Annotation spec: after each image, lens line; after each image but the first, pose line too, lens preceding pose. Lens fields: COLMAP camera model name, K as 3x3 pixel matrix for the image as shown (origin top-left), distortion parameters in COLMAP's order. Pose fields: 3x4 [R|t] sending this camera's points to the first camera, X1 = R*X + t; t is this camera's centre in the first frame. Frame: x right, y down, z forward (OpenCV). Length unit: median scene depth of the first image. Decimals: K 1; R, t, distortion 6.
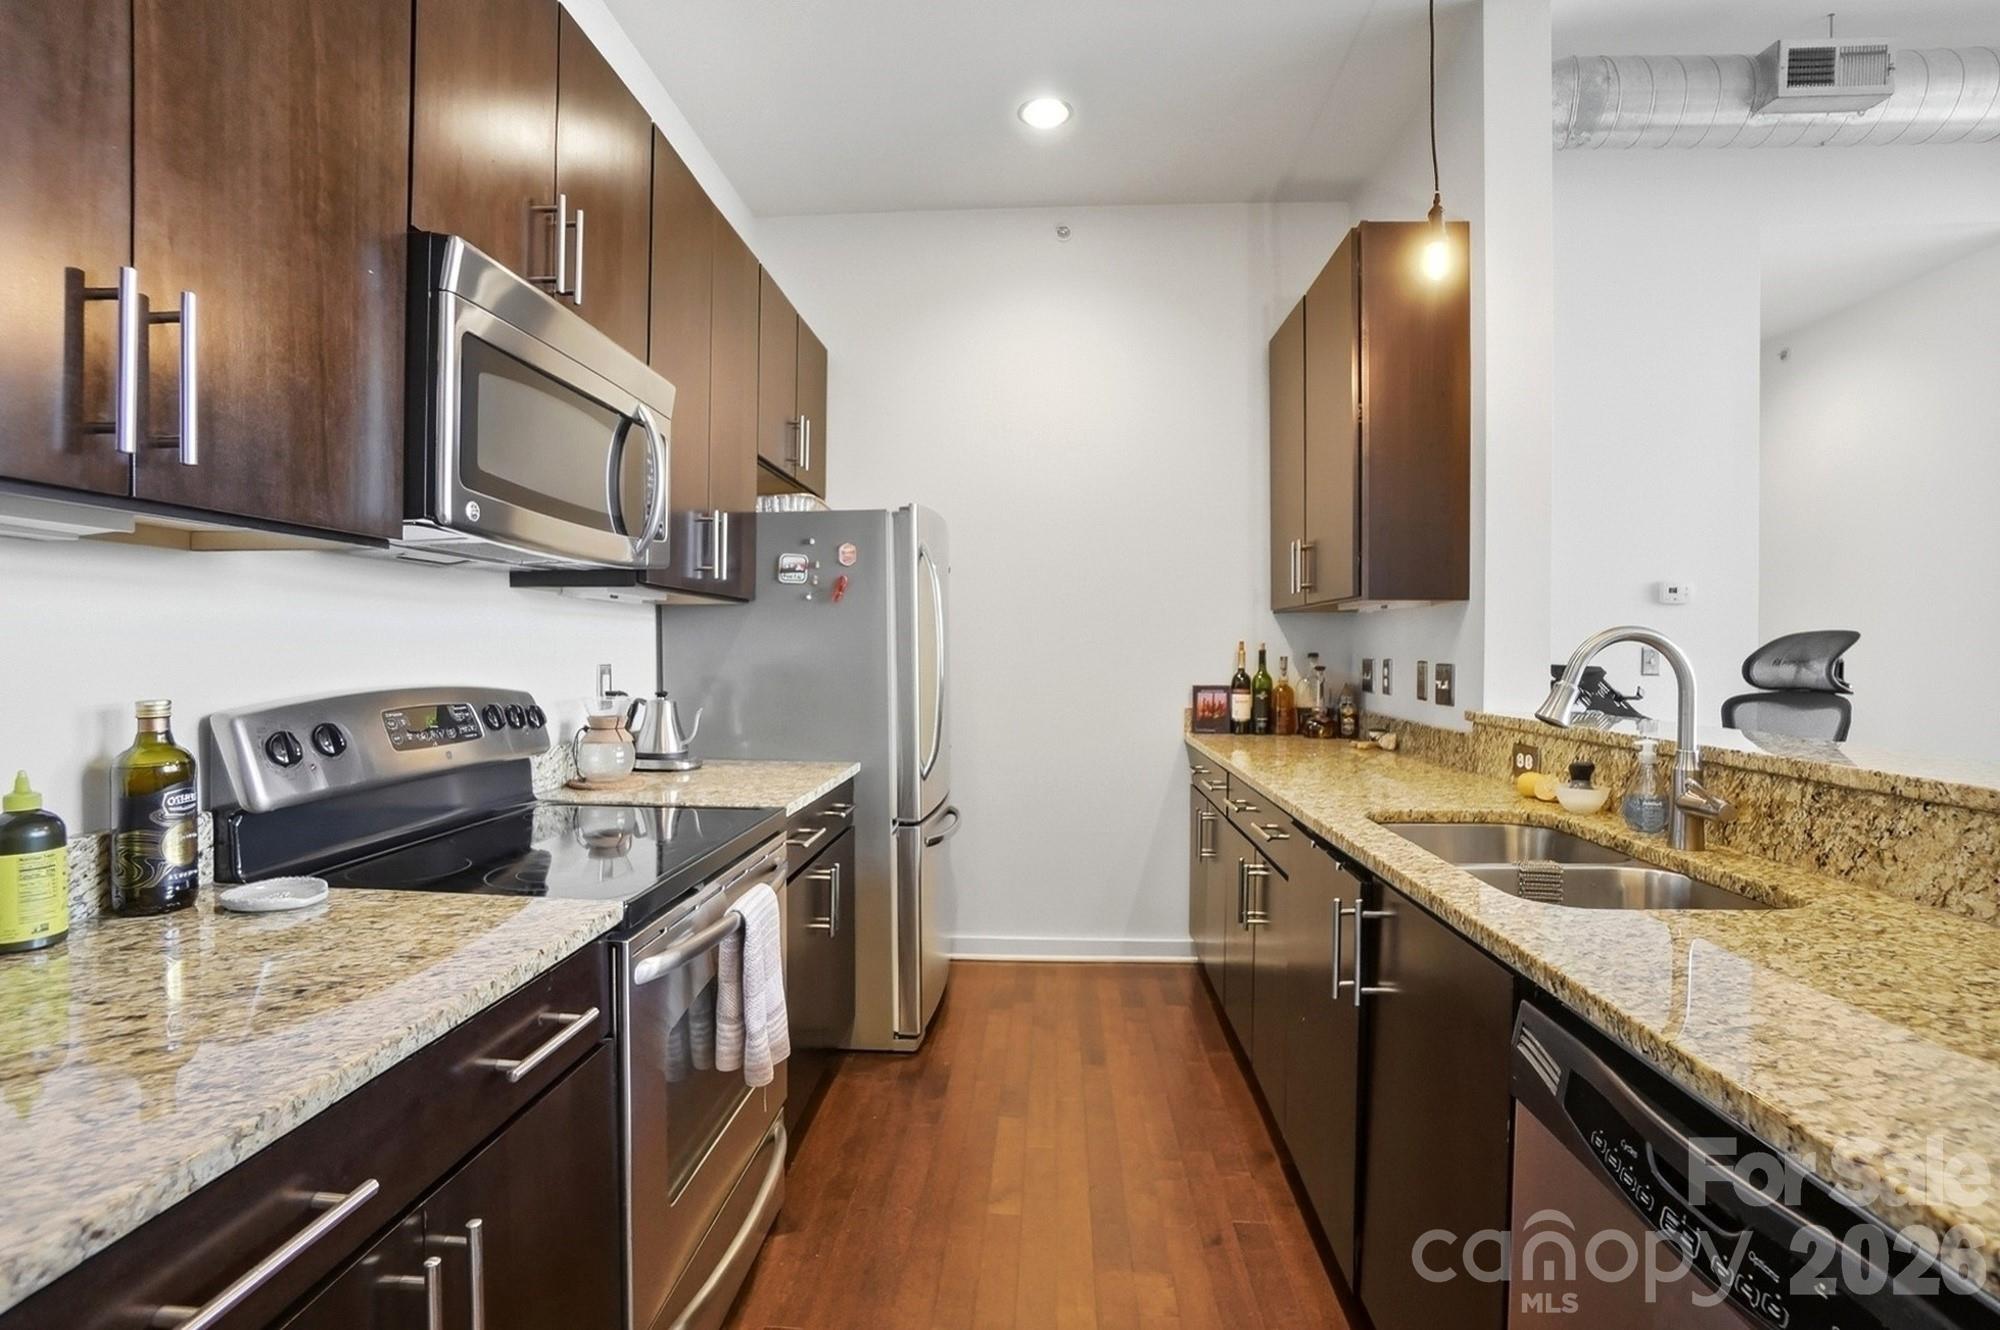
lens RADIAL K [[900.9, 0, 996.1], [0, 900.9, 670.6], [0, 0, 1]] dist [-0.066482, 0.021763]
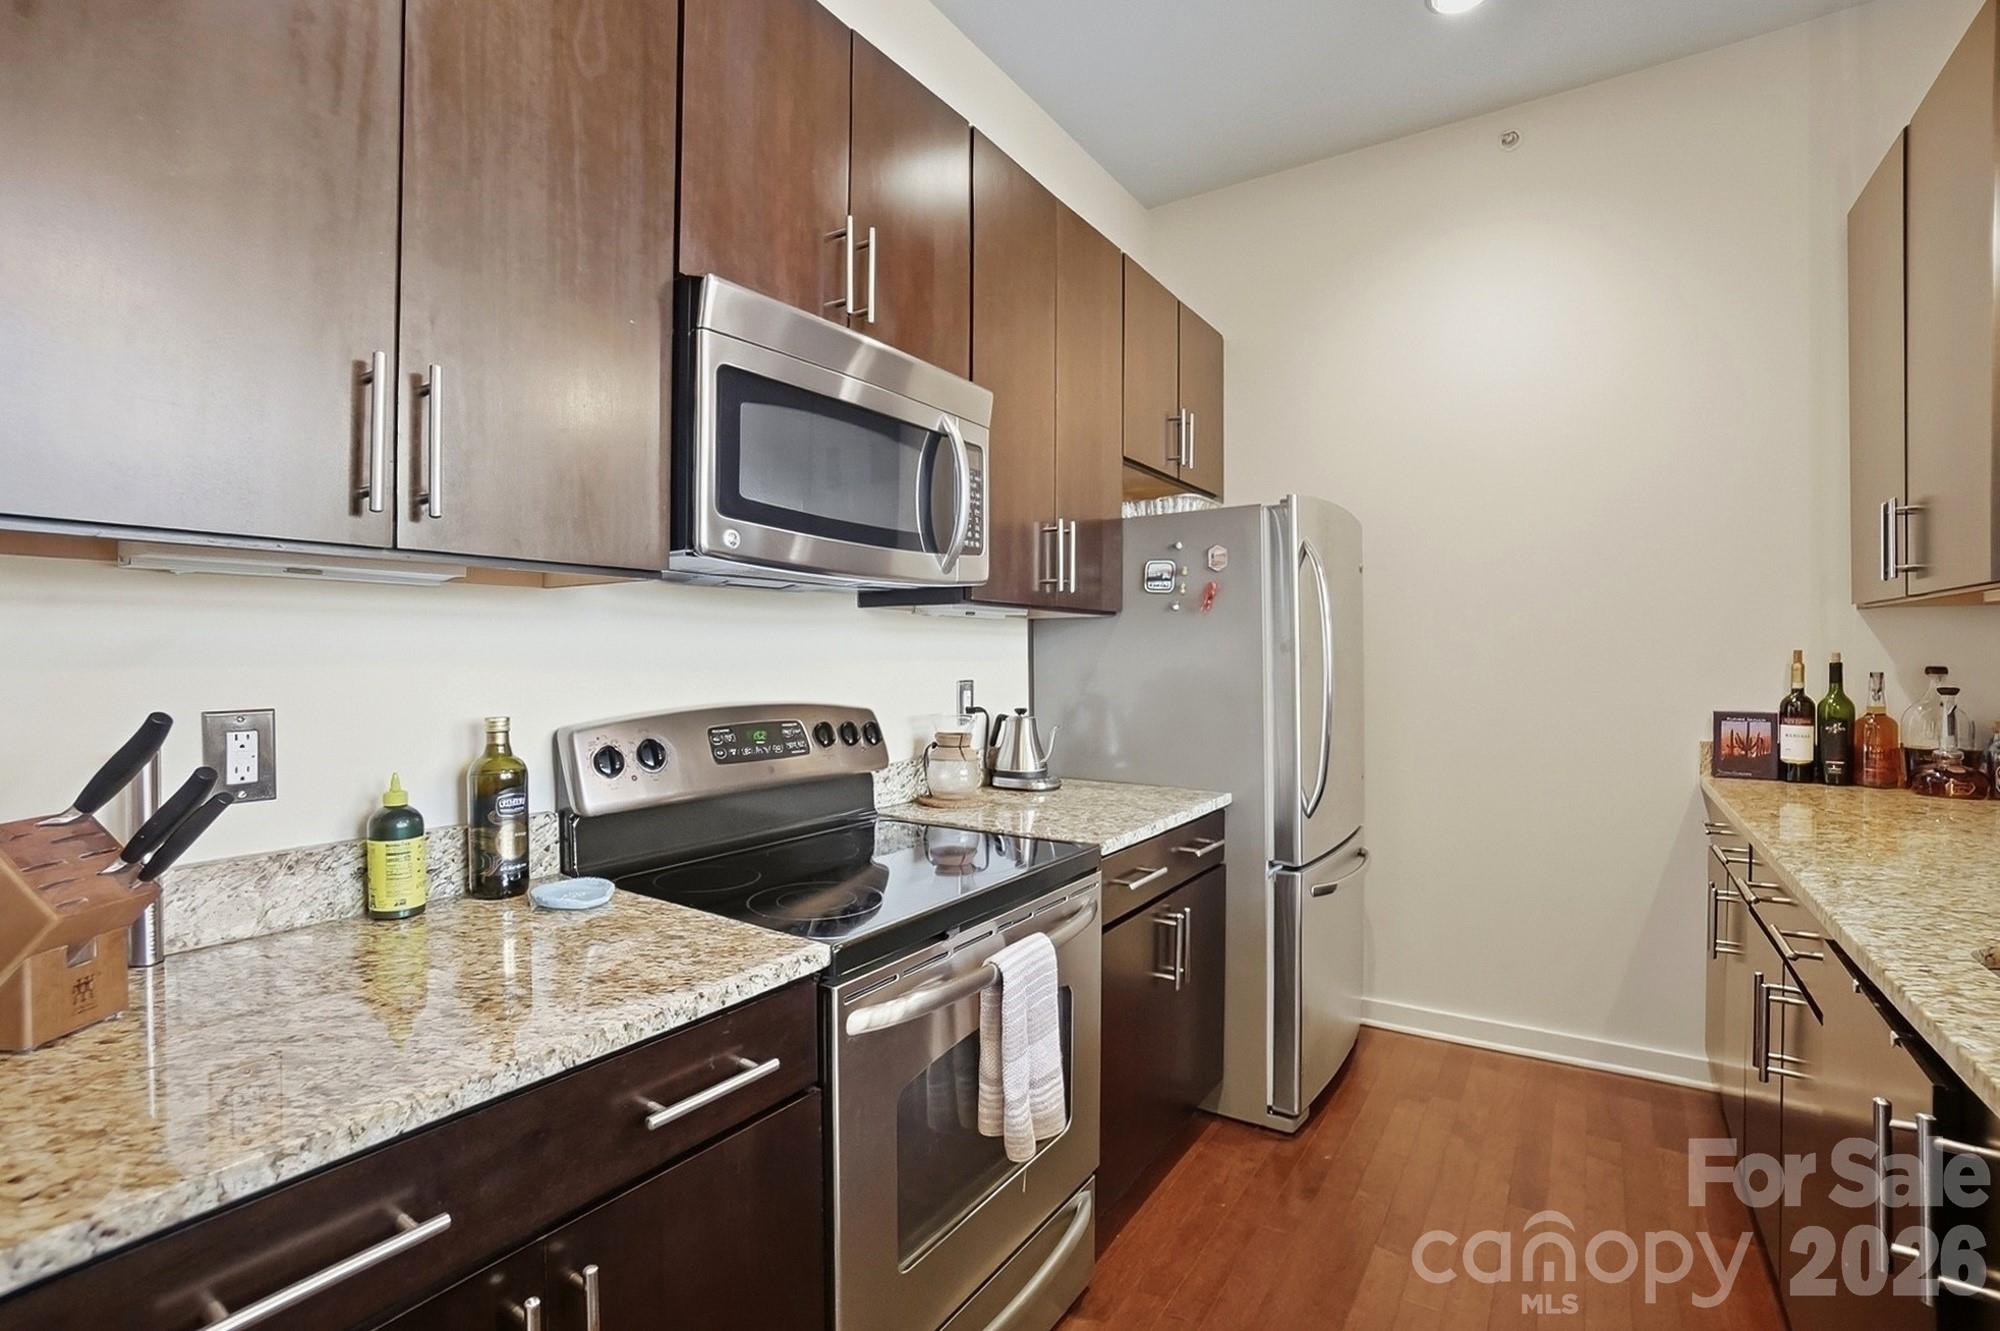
lens RADIAL K [[900.9, 0, 996.1], [0, 900.9, 671.1], [0, 0, 1]] dist [-0.066482, 0.021763]
pose [[0.863154, 0.002434, -0.504934, 0.127534], [-0.006194, 0.999964, -0.005767, -0.014827], [0.504902, 0.008106, 0.863138, 0.170369]]
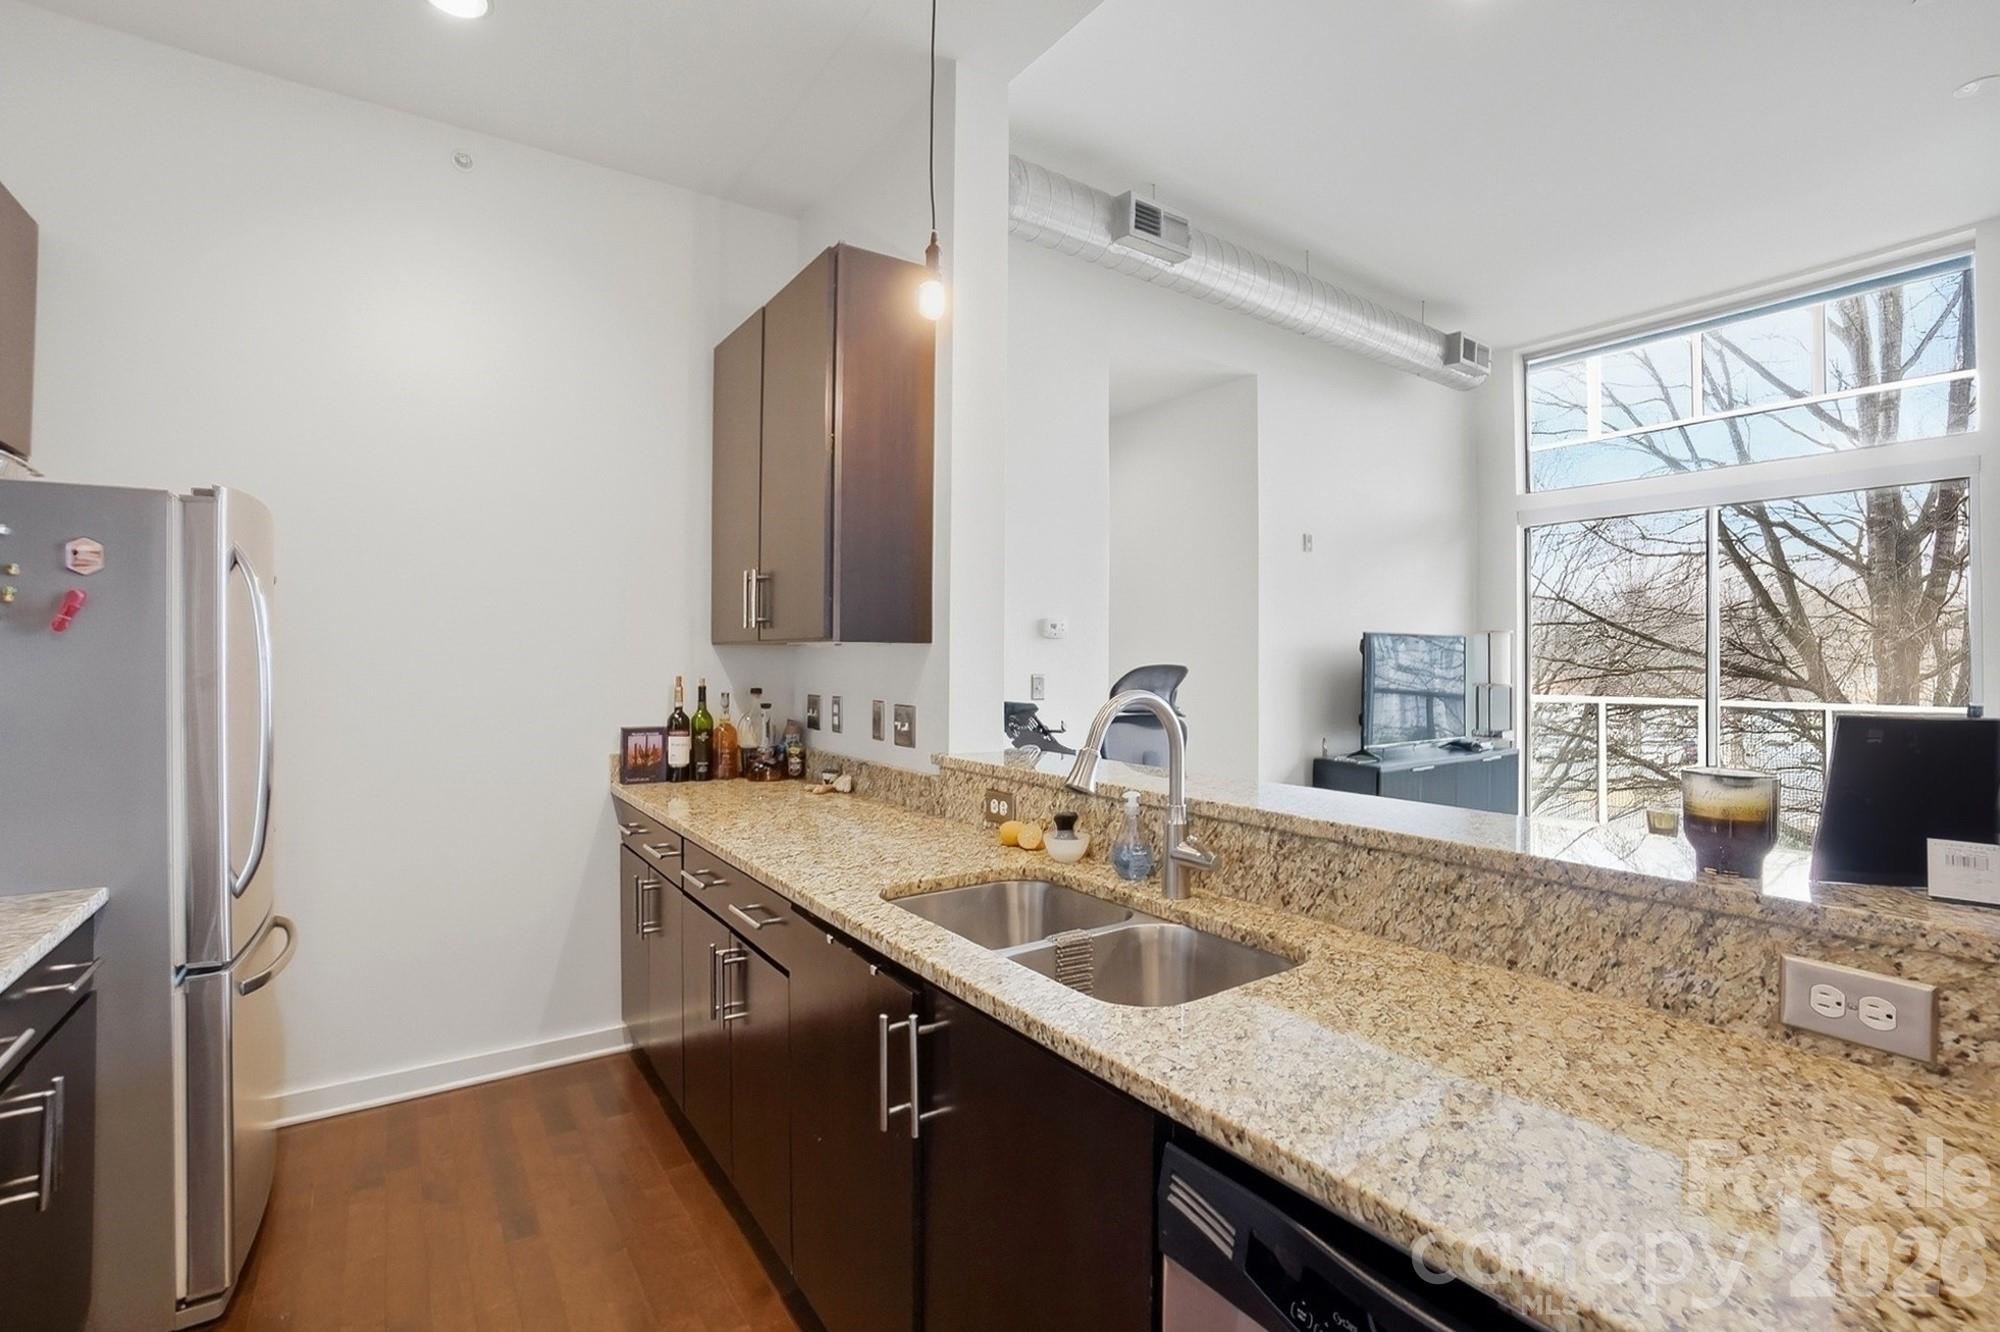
lens RADIAL K [[900.9, 0, 996.1], [0, 900.9, 671.6], [0, 0, 1]] dist [-0.066482, 0.021763]
pose [[0.784679, -0.004348, 0.619887, -0.045540], [0.010011, 0.999934, -0.005658, -0.050875], [-0.619822, 0.010645, 0.784670, 0.204568]]
